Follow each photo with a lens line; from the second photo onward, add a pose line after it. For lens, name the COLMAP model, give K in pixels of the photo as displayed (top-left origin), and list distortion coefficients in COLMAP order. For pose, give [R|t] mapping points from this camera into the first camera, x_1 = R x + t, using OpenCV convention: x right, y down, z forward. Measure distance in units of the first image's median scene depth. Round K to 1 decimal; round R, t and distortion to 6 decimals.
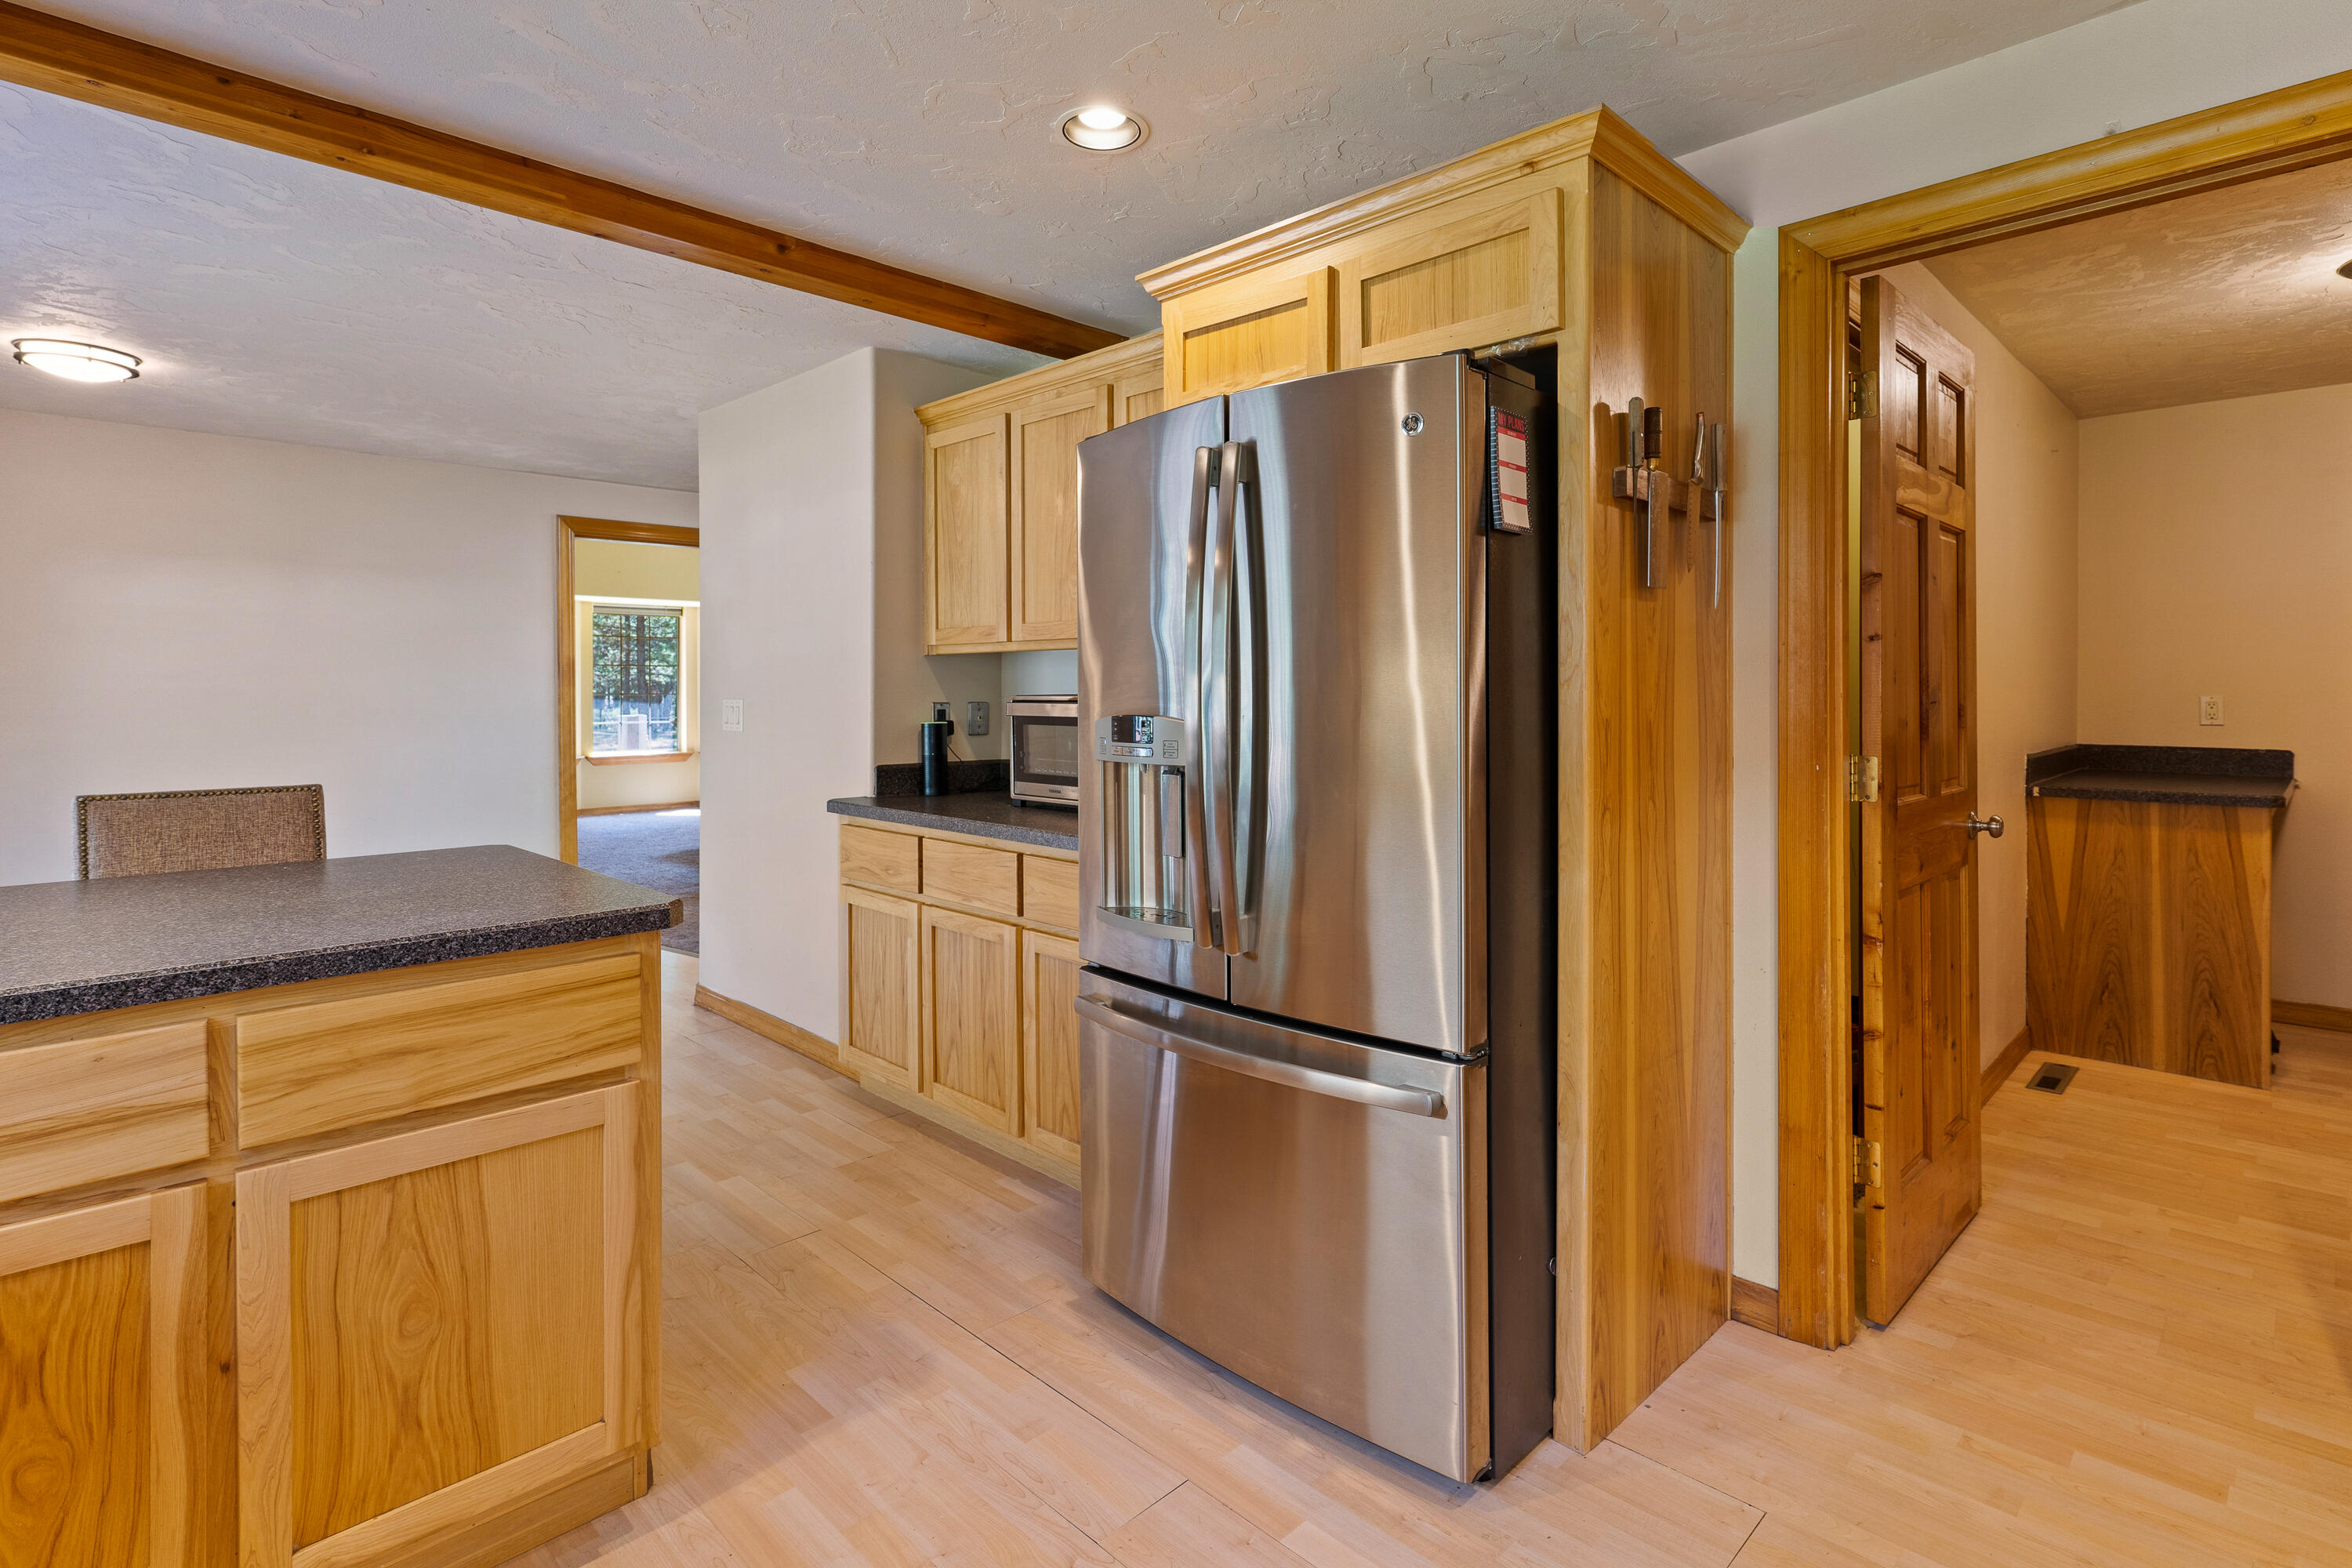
lens RADIAL K [[1185.6, 0, 1184.3], [0, 1185.6, 689.6], [0, 0, 1]] dist [-0.003703, 0.001478]
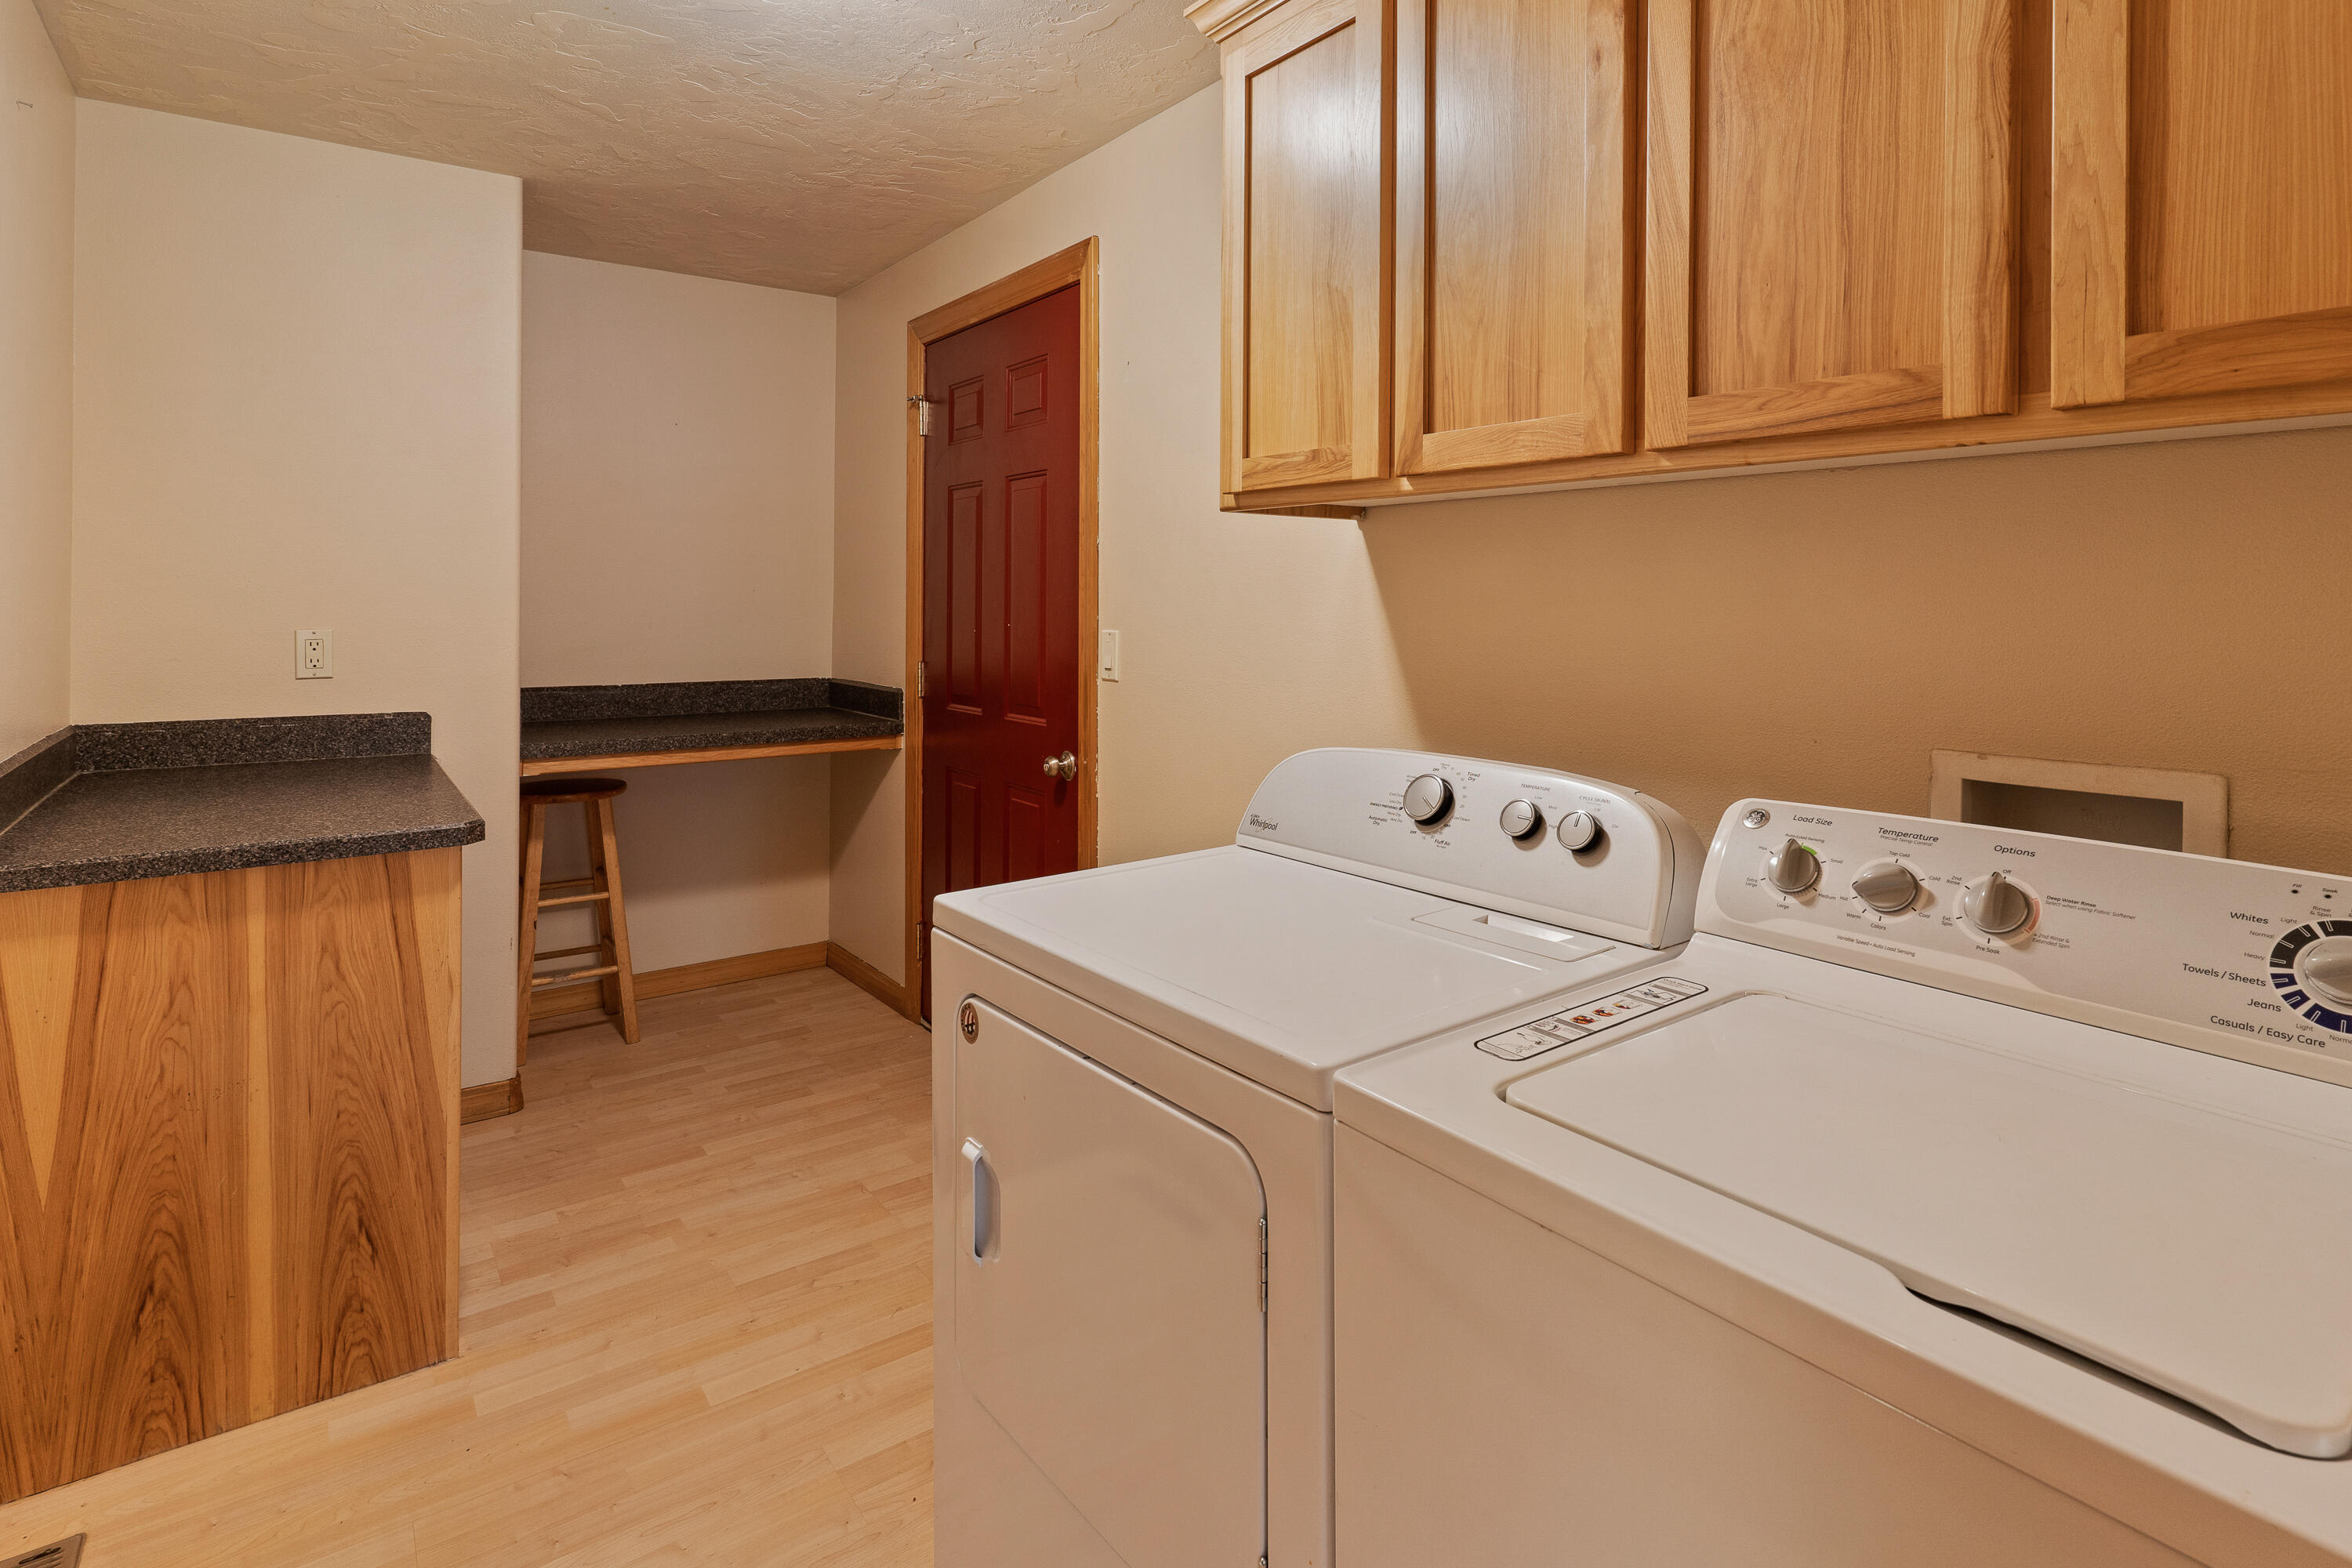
lens RADIAL K [[1185.6, 0, 1154.7], [0, 1185.6, 589.3], [0, 0, 1]] dist [-0.003703, 0.001478]
pose [[0.166056, 0.004115, 0.986108, 0.406265], [-0.002323, 0.999990, -0.003782, -0.015267], [-0.986114, -0.001663, 0.166064, 0.560291]]
